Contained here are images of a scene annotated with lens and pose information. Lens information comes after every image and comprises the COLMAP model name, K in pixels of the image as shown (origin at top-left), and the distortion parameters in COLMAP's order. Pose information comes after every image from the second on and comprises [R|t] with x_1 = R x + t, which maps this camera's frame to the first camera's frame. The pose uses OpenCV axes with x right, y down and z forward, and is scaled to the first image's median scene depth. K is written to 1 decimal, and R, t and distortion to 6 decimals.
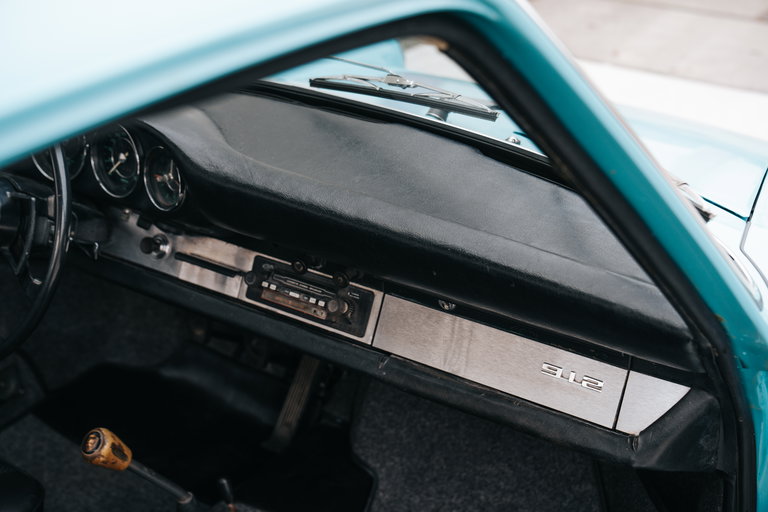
lens RADIAL K [[1061.8, 0, 384.0], [0, 1061.8, 256.0], [0, 0, 1]] dist [0.000283, -0.027868]
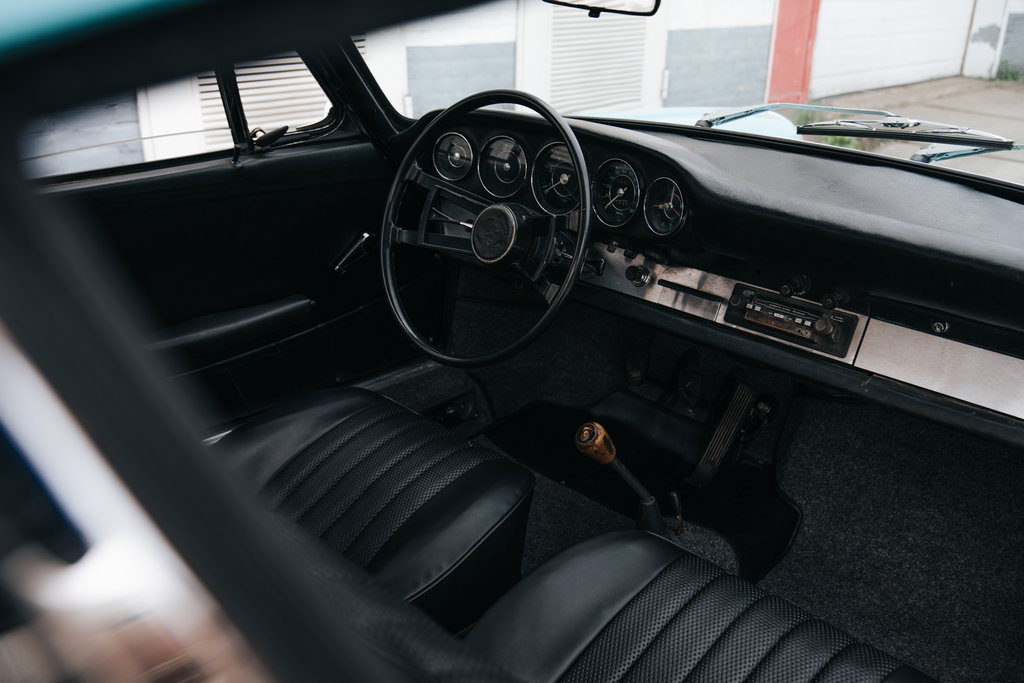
lens RADIAL K [[913.3, 0, 512.0], [0, 913.3, 341.5], [0, 0, 1]] dist [-0.004354, -0.002768]
pose [[0.979772, 0.068960, -0.187862, -0.171554], [-0.077222, 0.996327, -0.037014, 0.116434], [0.184619, 0.050772, 0.981498, 0.025126]]
